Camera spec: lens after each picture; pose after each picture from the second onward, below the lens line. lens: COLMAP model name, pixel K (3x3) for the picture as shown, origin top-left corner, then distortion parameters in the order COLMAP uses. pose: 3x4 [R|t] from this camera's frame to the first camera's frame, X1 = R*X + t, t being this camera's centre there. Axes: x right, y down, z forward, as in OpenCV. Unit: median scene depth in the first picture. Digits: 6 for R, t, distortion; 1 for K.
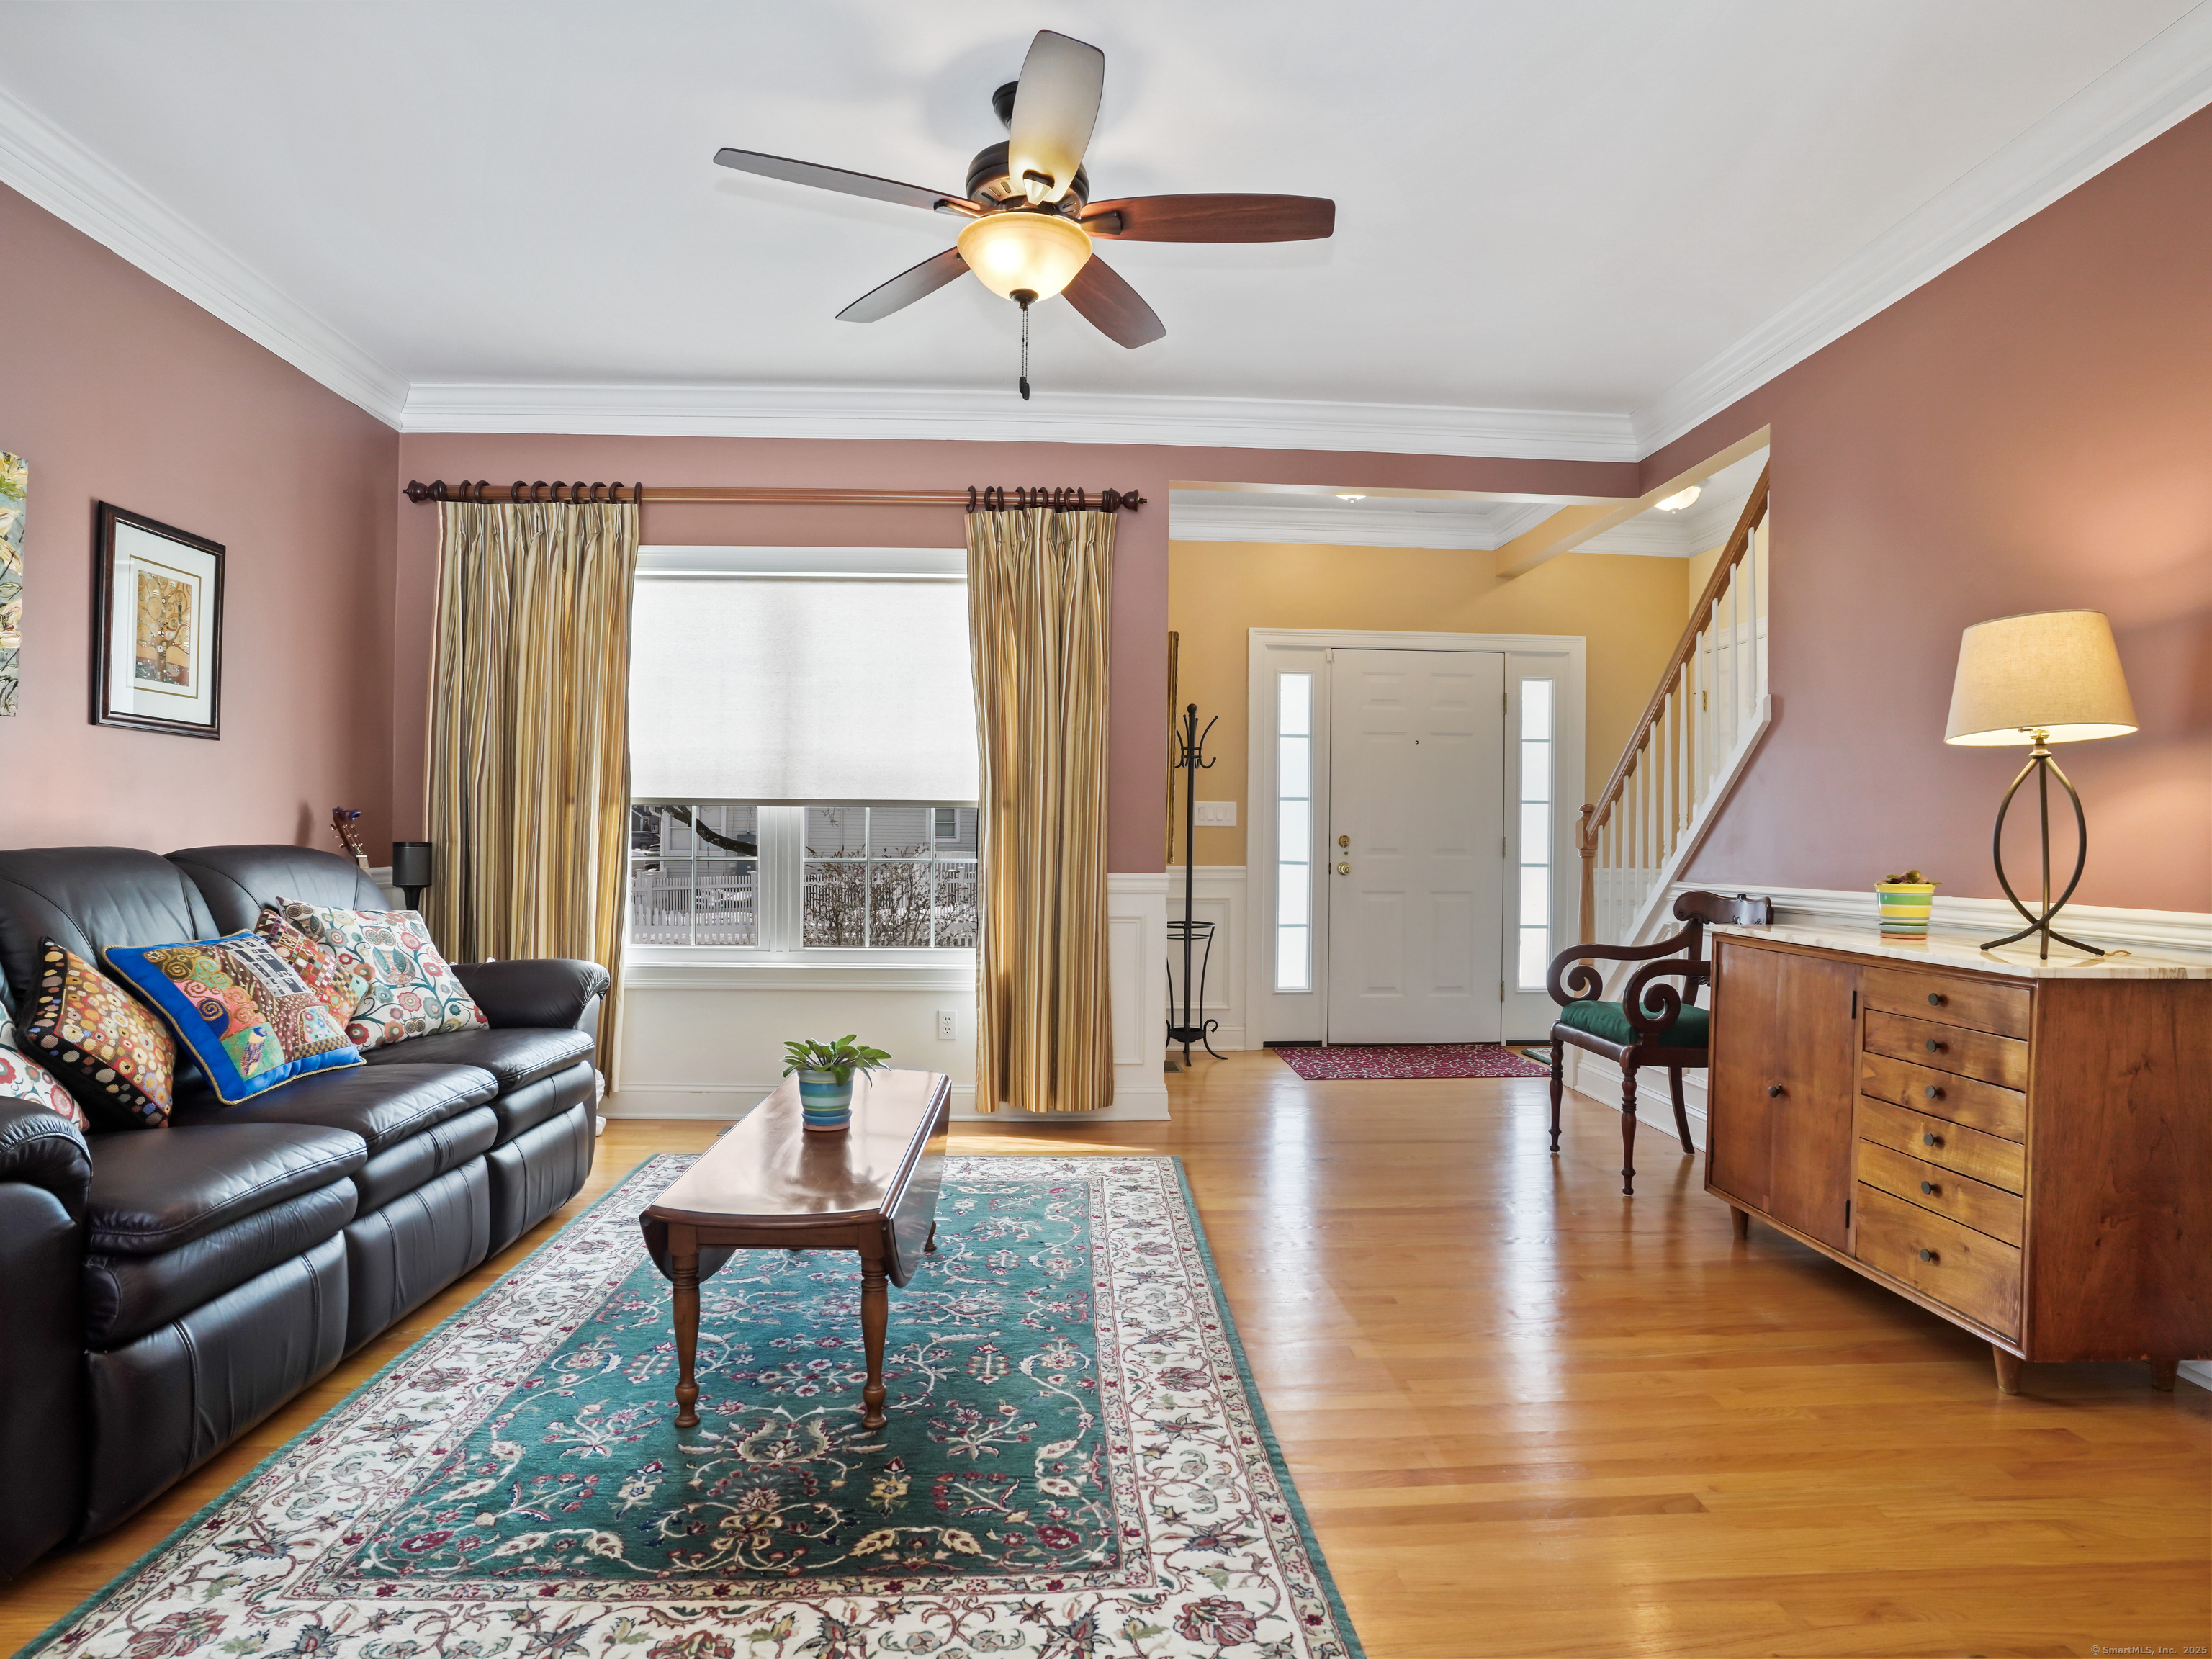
lens RADIAL K [[1237.4, 0, 1108.9], [0, 1237.4, 837.6], [0, 0, 1]] dist [-0.083792, 0.042614]
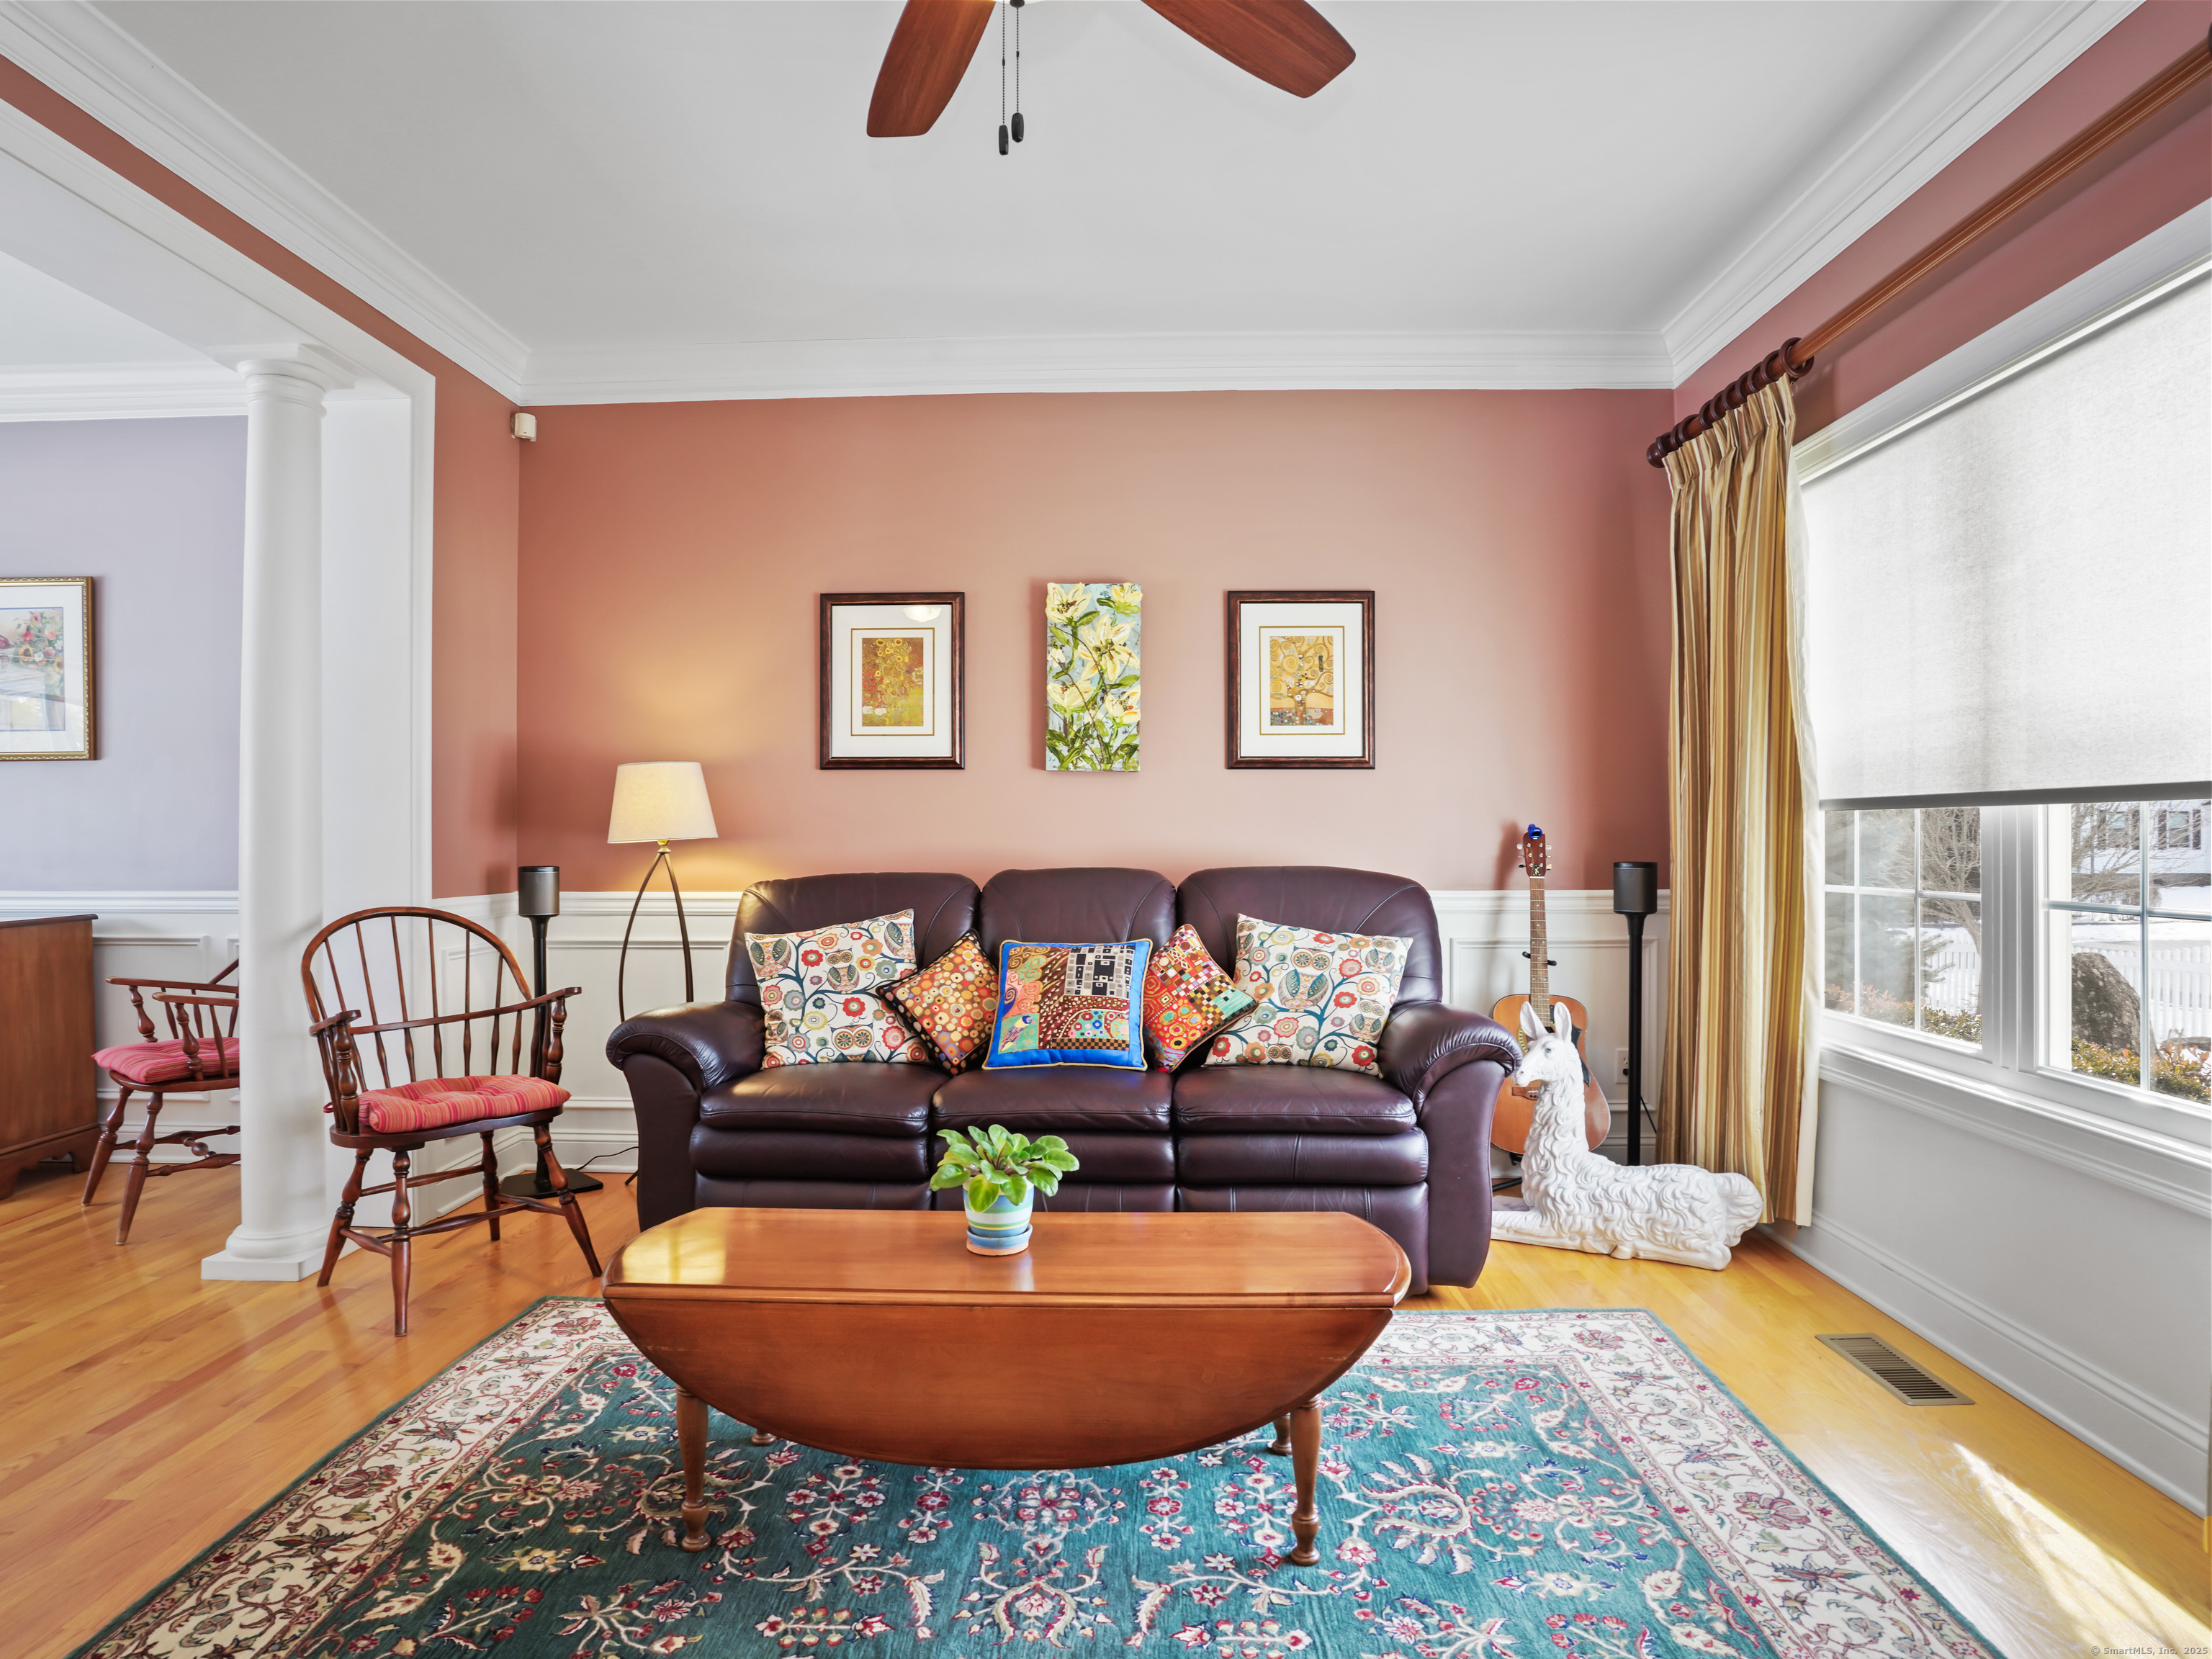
lens RADIAL K [[1237.4, 0, 1101.3], [0, 1237.4, 842.4], [0, 0, 1]] dist [-0.083792, 0.042614]
pose [[-0.091122, -0.002223, -0.995837, 0.456376], [0.005494, 0.999981, -0.002735, -0.014320], [0.995825, -0.005721, -0.091108, 0.971654]]
